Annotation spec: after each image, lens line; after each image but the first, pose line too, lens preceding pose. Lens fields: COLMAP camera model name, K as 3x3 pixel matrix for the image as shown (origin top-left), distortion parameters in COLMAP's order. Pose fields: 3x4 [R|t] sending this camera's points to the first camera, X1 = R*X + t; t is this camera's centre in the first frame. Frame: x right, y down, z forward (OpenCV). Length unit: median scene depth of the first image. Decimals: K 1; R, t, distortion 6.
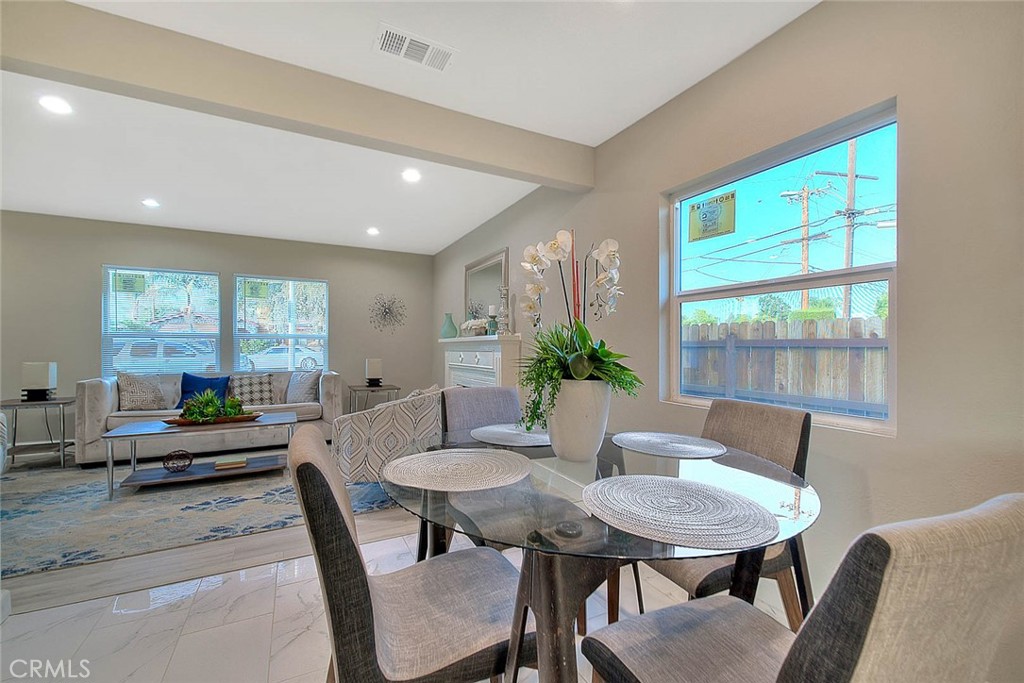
lens RADIAL K [[418.6, 0, 523.1], [0, 418.6, 349.4], [0, 0, 1]] dist [-0.001890, -0.001049]
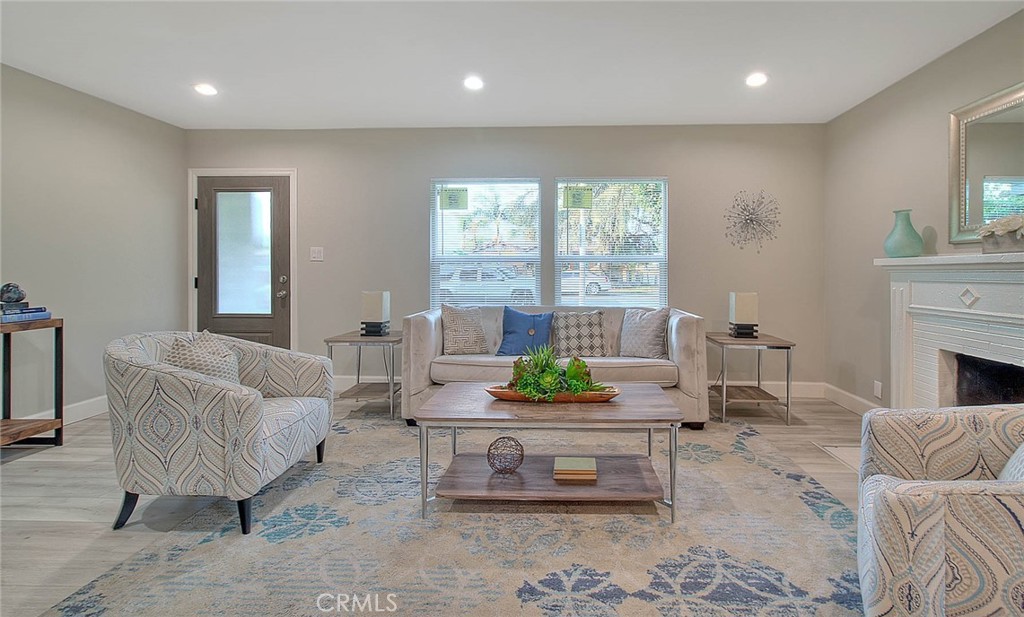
lens RADIAL K [[429.9, 0, 544.9], [0, 429.9, 274.8], [0, 0, 1]] dist [0.002896, -0.000037]
pose [[0.846941, 0.004776, -0.531665, -0.353637], [-0.002833, 0.999986, 0.004470, -0.007881], [0.531679, -0.002280, 0.846943, 0.394413]]
